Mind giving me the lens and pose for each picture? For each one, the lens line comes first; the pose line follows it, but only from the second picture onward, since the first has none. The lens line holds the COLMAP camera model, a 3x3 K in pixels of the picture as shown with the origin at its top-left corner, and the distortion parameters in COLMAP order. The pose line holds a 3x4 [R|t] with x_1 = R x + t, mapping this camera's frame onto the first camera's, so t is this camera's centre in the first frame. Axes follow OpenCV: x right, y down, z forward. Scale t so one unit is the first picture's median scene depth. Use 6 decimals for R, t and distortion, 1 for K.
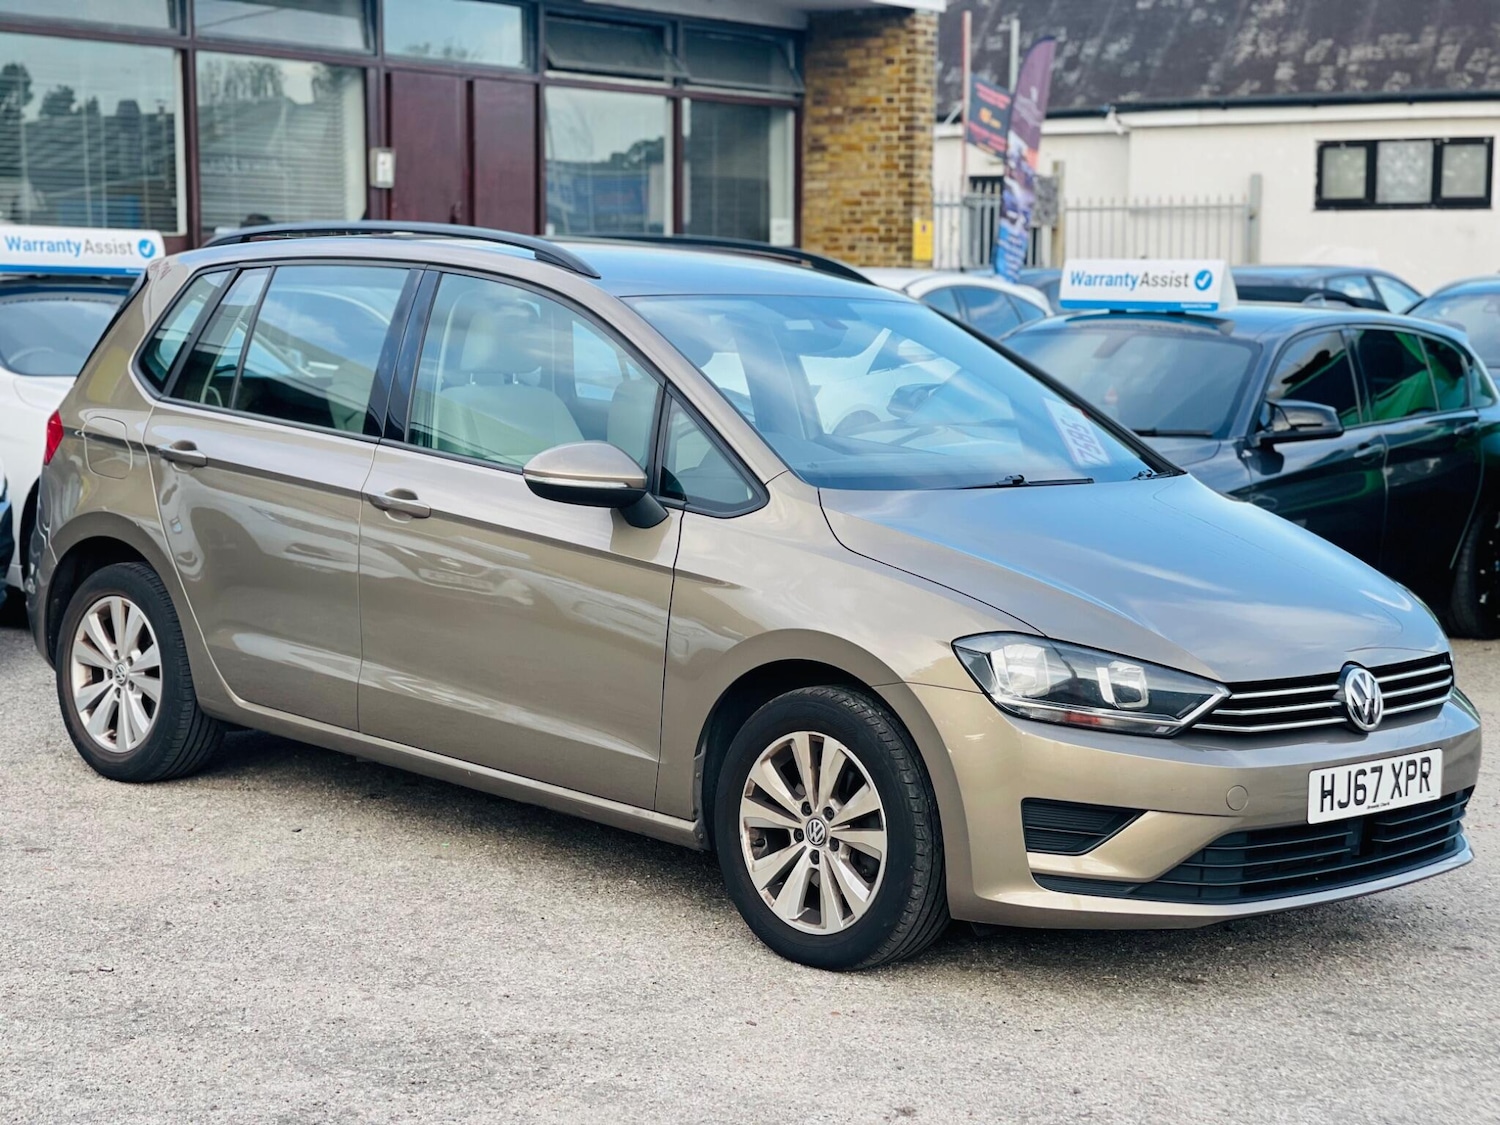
lens RADIAL K [[2887.0, 0, 750.0], [0, 2887.0, 562.5], [0, 0, 1]] dist [0.151862, -0.263141]
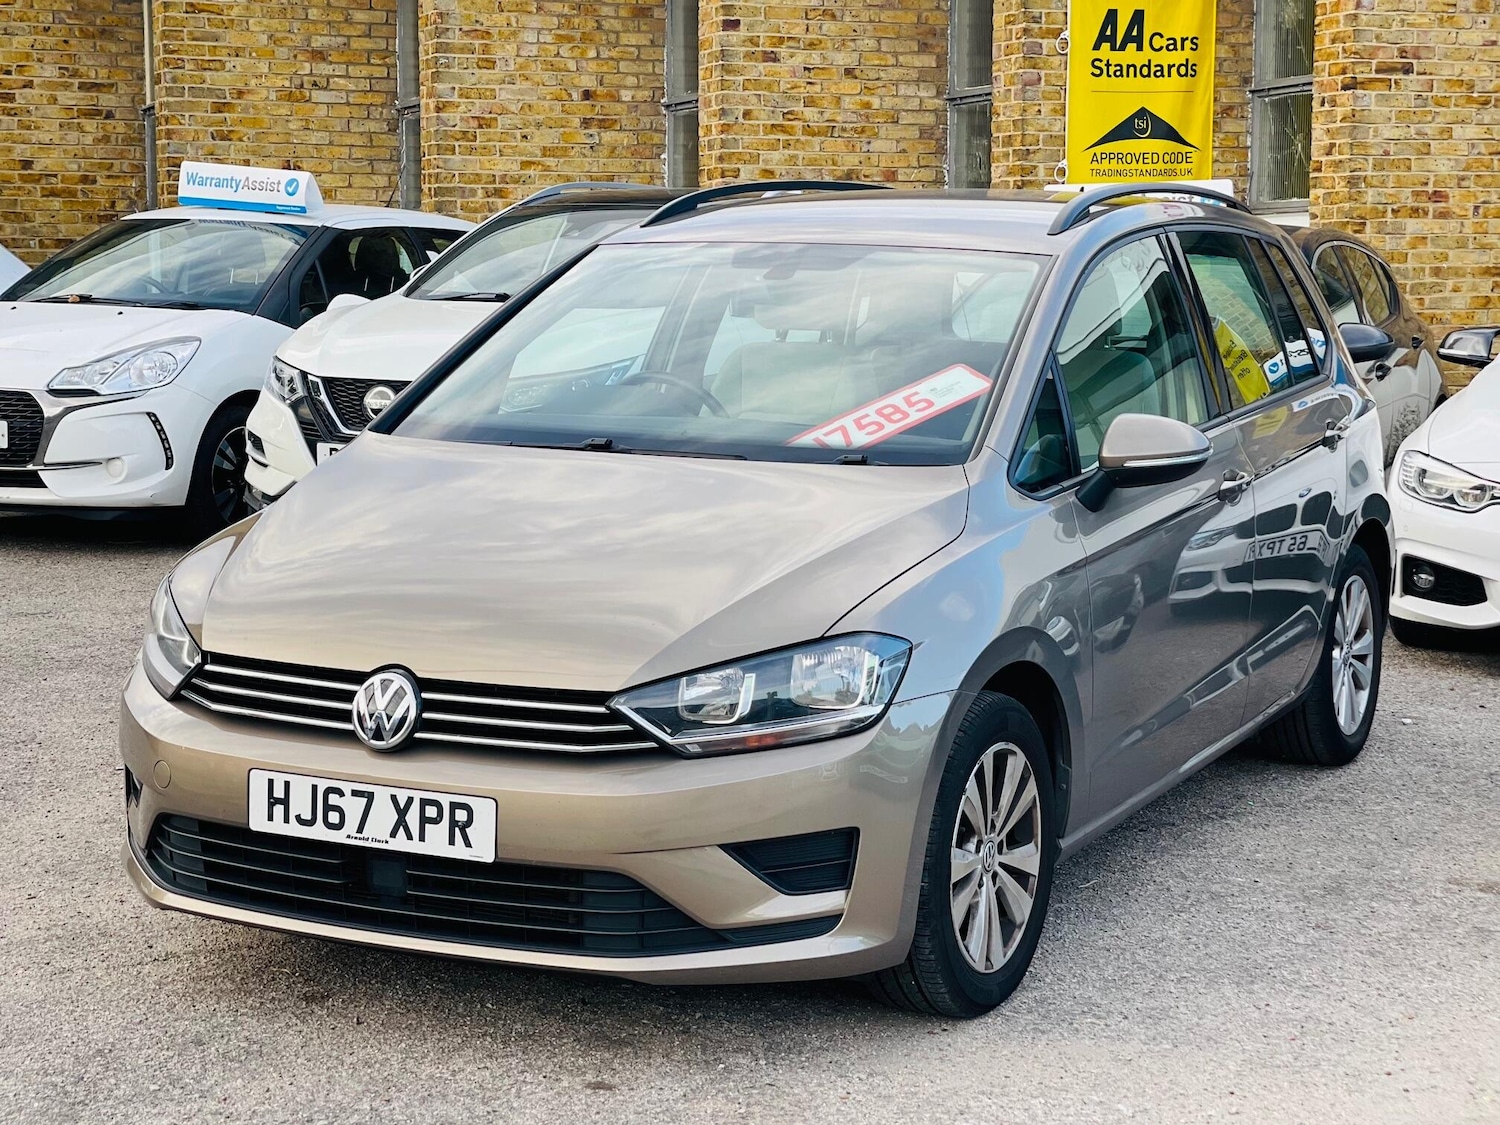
lens RADIAL K [[2809.4, 0, 706.2], [0, 2809.4, 562.6], [0, 0, 1]] dist [0.421563, -1.213271]
pose [[0.275684, 0.094343, -0.956607, 1.006197], [-0.101590, 0.992458, 0.068601, -0.059523], [0.955865, 0.078269, 0.283189, 0.857844]]
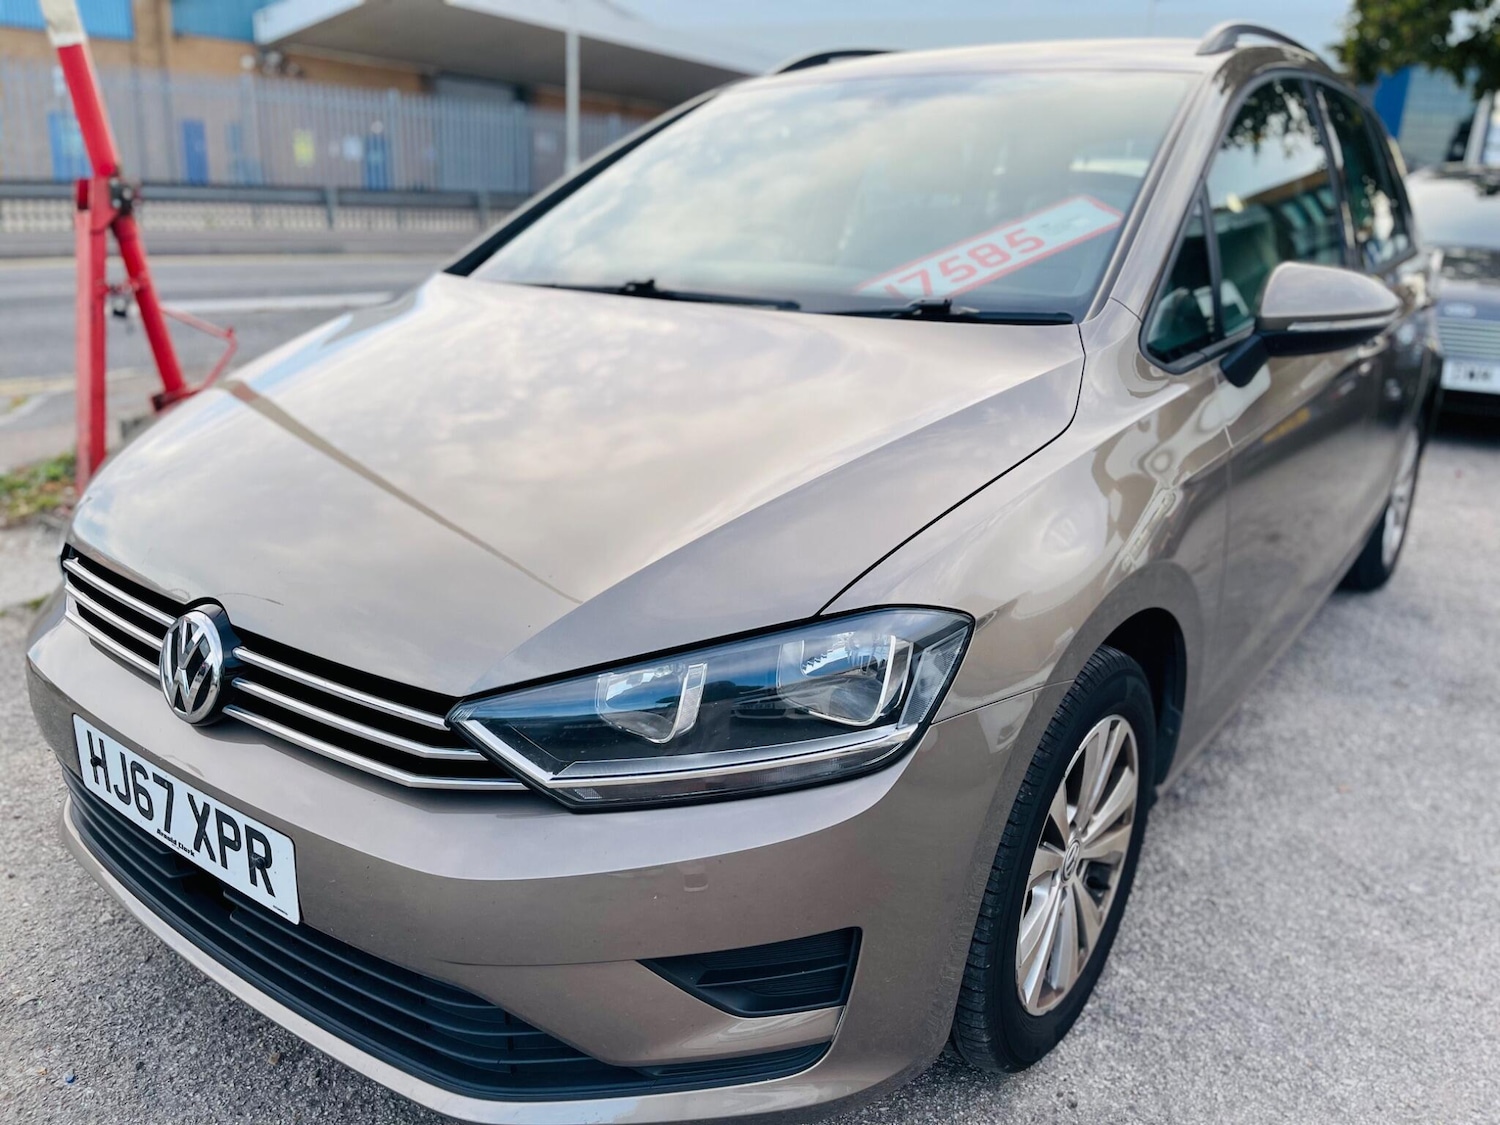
lens RADIAL K [[1140.4, 0, 749.8], [0, 1140.4, 584.5], [0, 0, 1]] dist [0.047320, 0.000803]
pose [[0.113466, 0.285681, -0.951584, 0.436134], [-0.117153, 0.954935, 0.272717, -0.043183], [0.986611, 0.080537, 0.141821, 1.077179]]
